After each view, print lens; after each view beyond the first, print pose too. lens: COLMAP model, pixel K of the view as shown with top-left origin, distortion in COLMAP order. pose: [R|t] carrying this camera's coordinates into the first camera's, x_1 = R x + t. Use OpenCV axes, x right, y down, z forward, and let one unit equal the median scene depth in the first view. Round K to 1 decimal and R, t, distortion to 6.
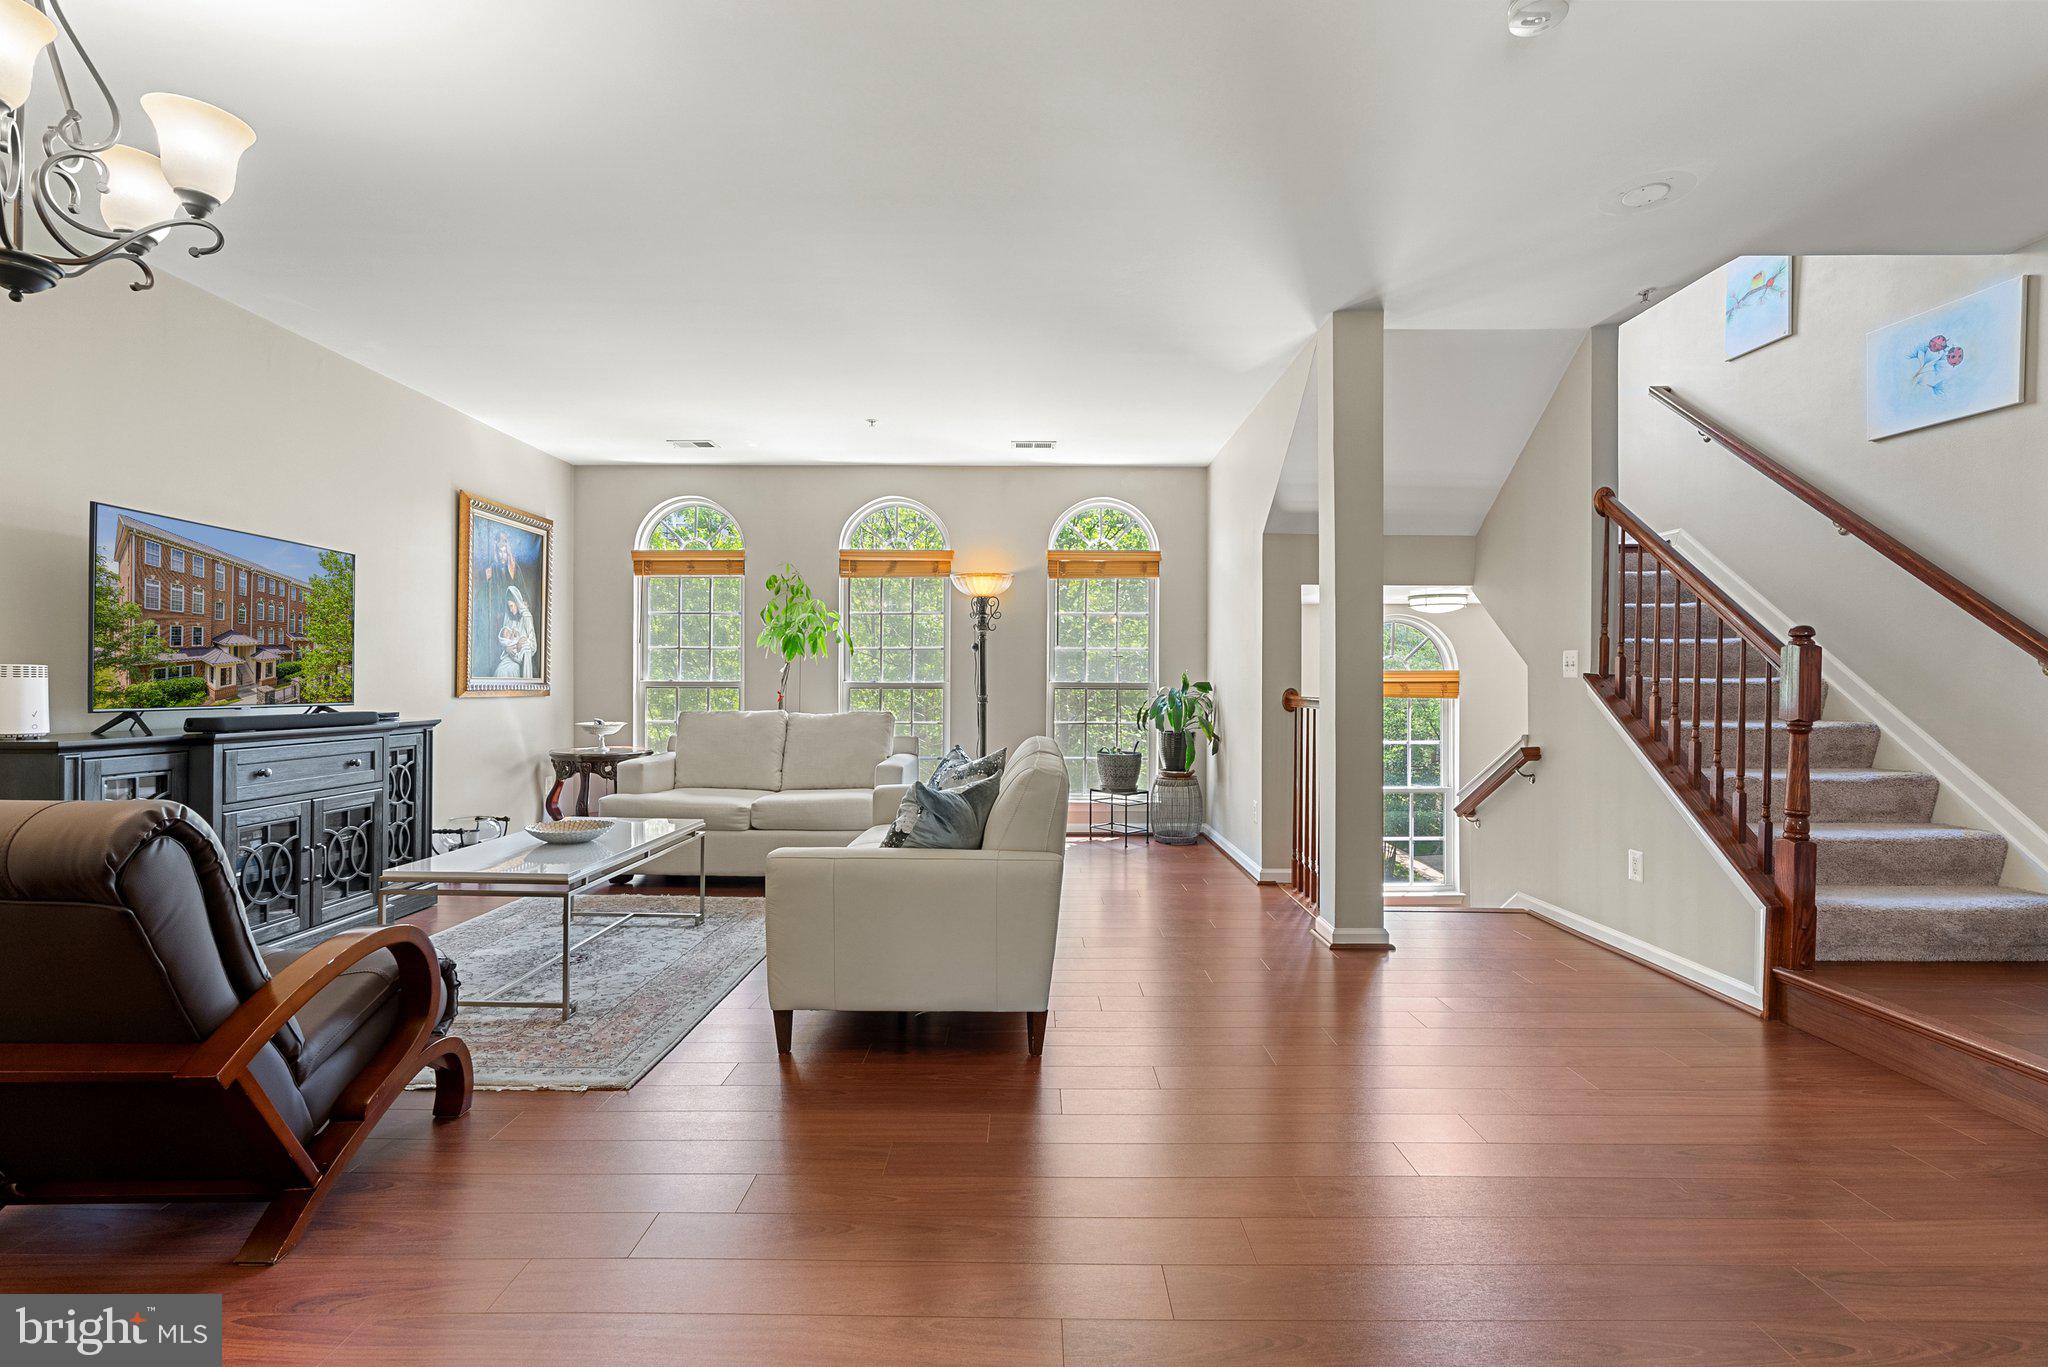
lens RADIAL K [[947.1, 0, 1037.3], [0, 947.1, 680.1], [0, 0, 1]] dist [-0.005809, 0.005464]
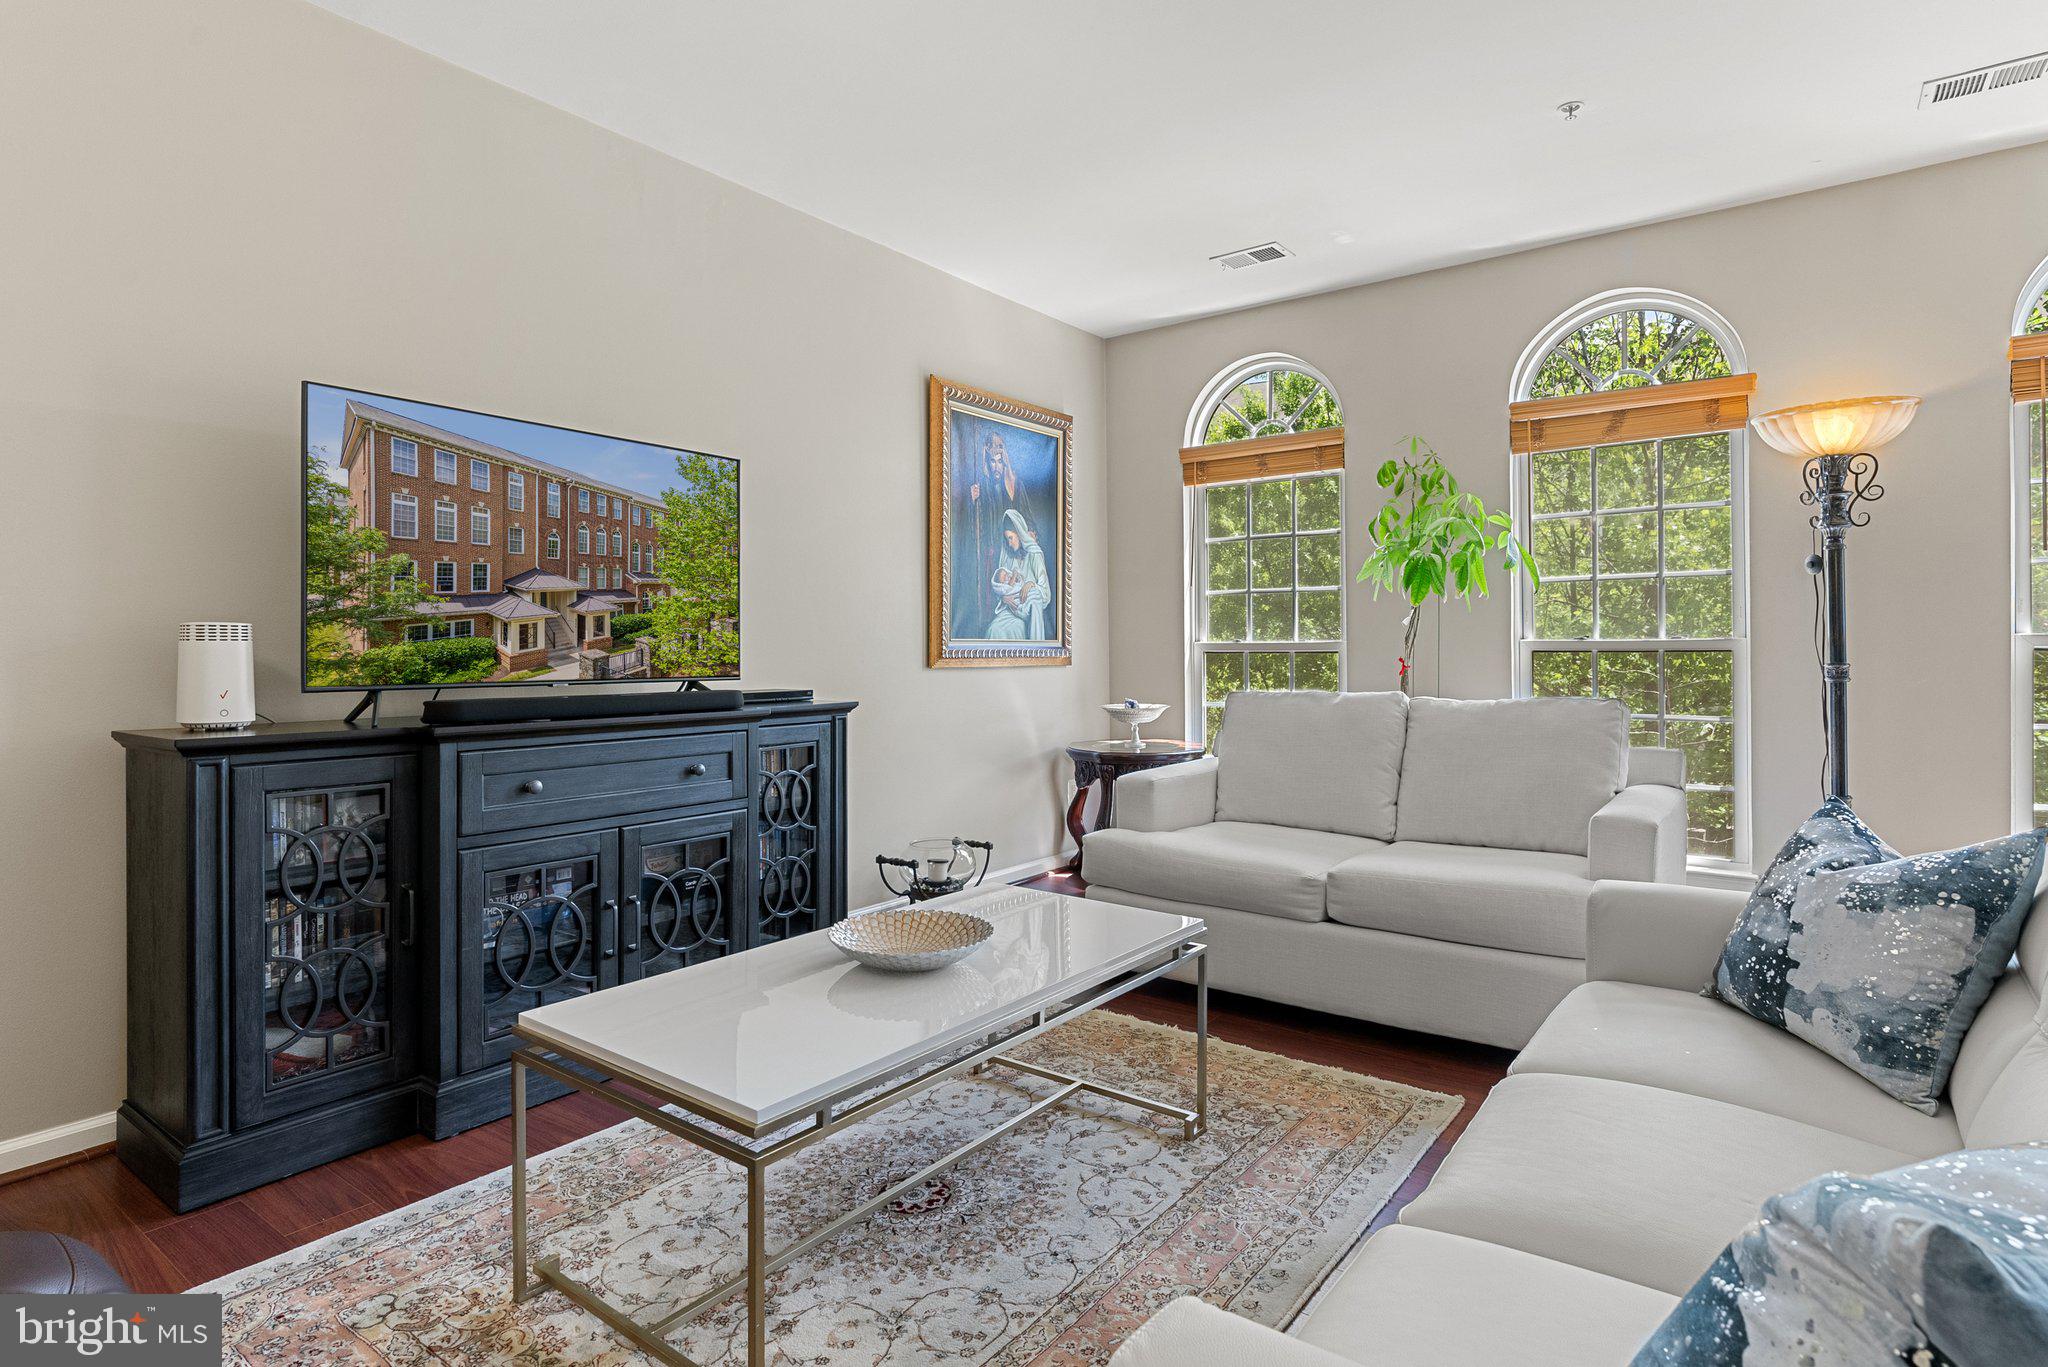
lens RADIAL K [[1083.1, 0, 1013.6], [0, 1083.1, 646.9], [0, 0, 1]] dist [-0.015806, 0.004875]
pose [[0.796941, -0.009004, -0.603991, -0.081195], [0.009688, 0.999951, -0.002124, 0.005953], [0.603980, -0.004158, 0.796989, 0.434741]]
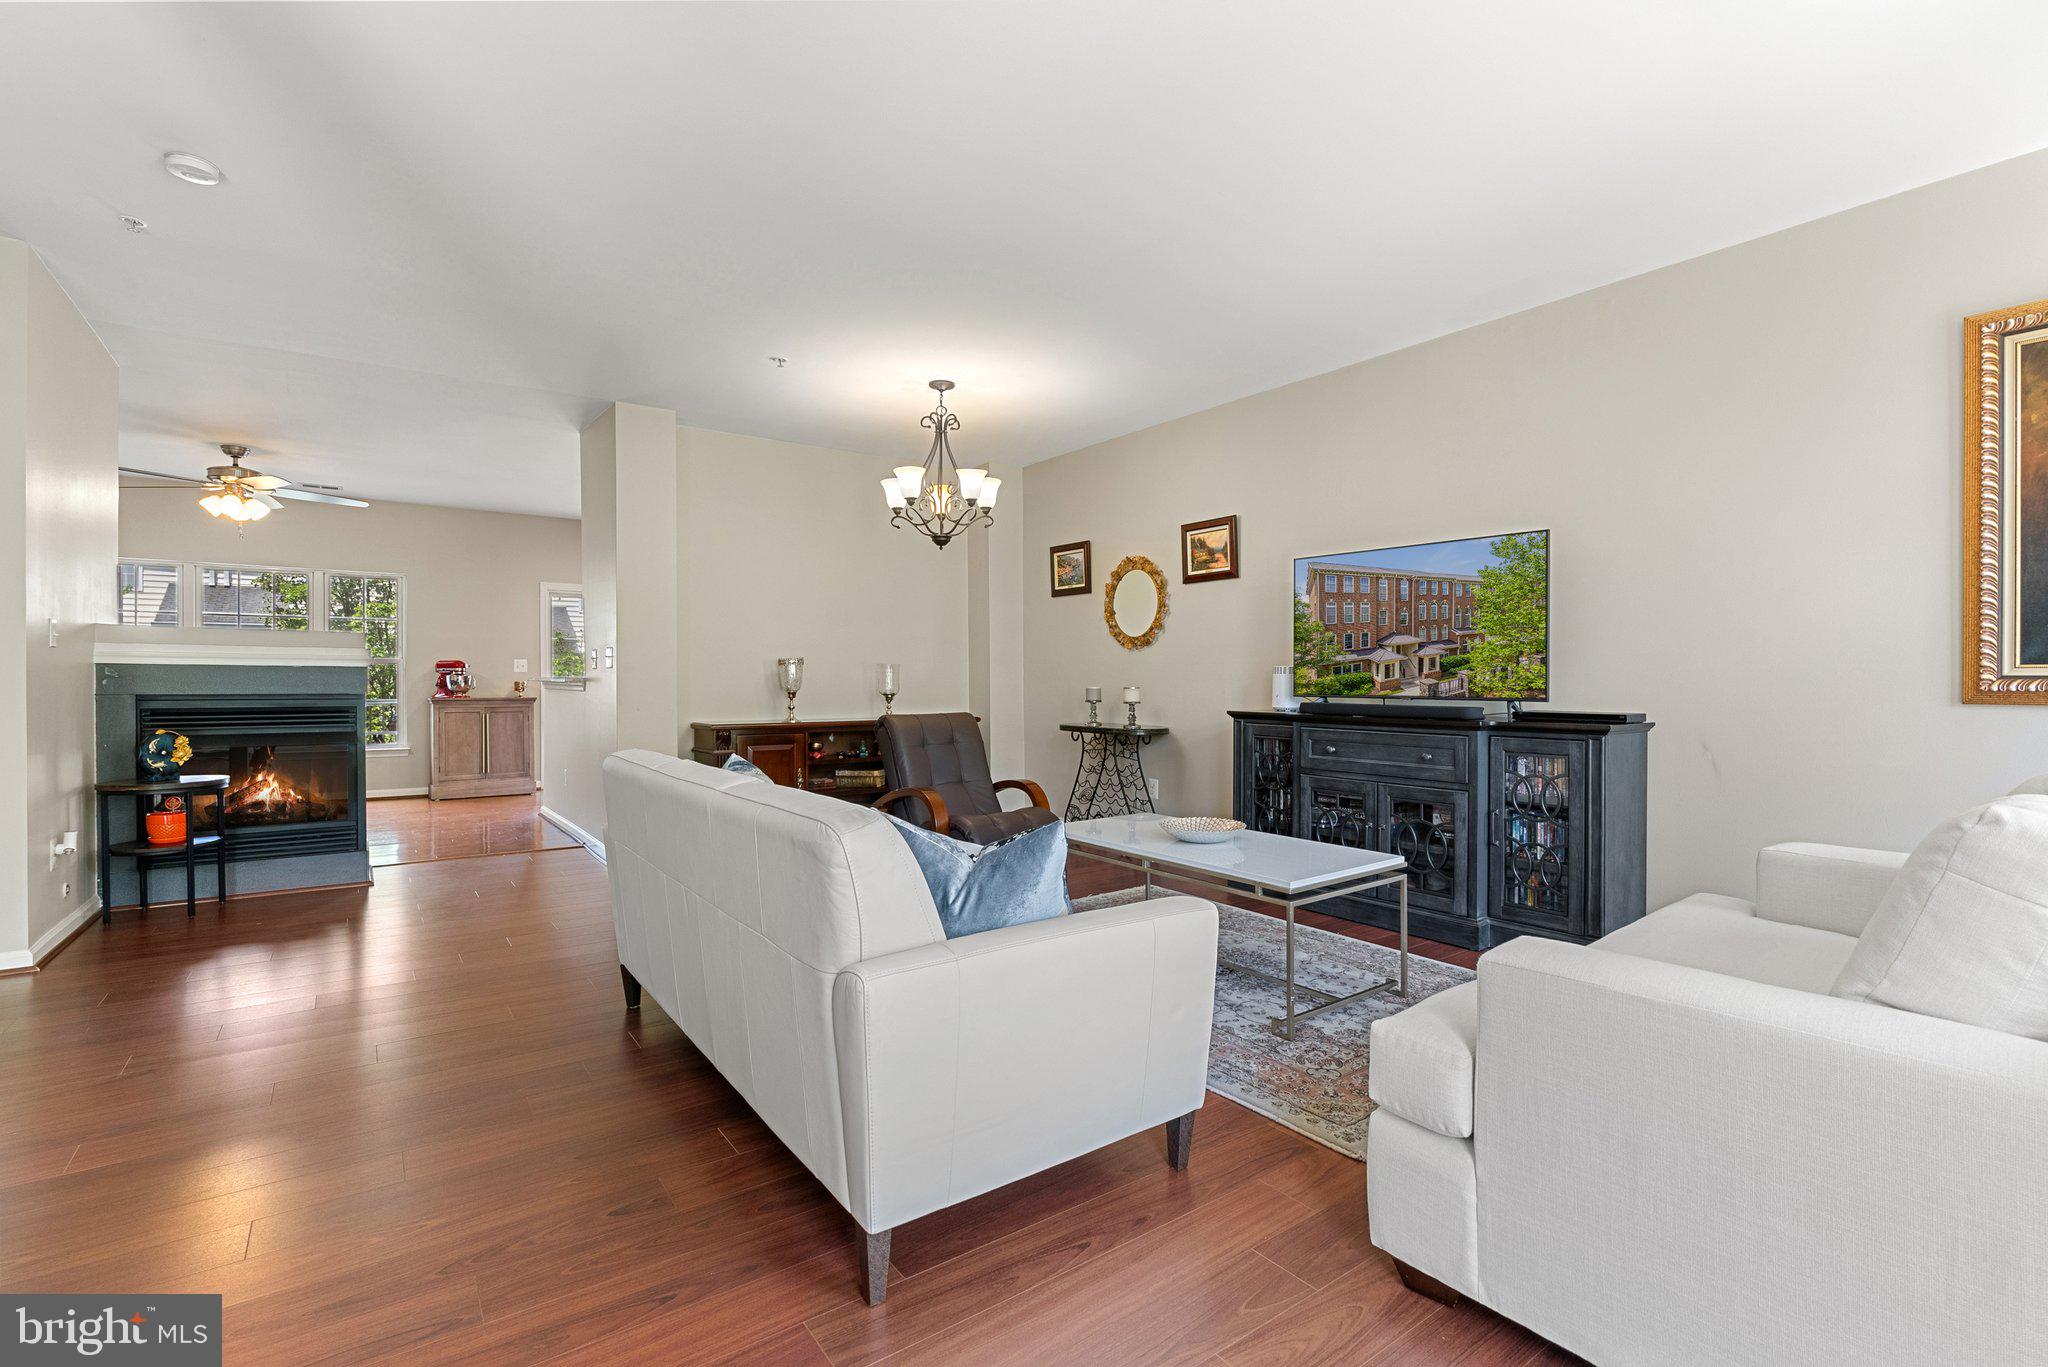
lens RADIAL K [[947.1, 0, 1010.3], [0, 947.1, 679.7], [0, 0, 1]] dist [-0.005809, 0.005464]
pose [[-0.823025, 0.000436, -0.568006, 0.160348], [0.001454, 0.999998, -0.001340, 0.005613], [0.568004, -0.001929, -0.823024, 1.258060]]
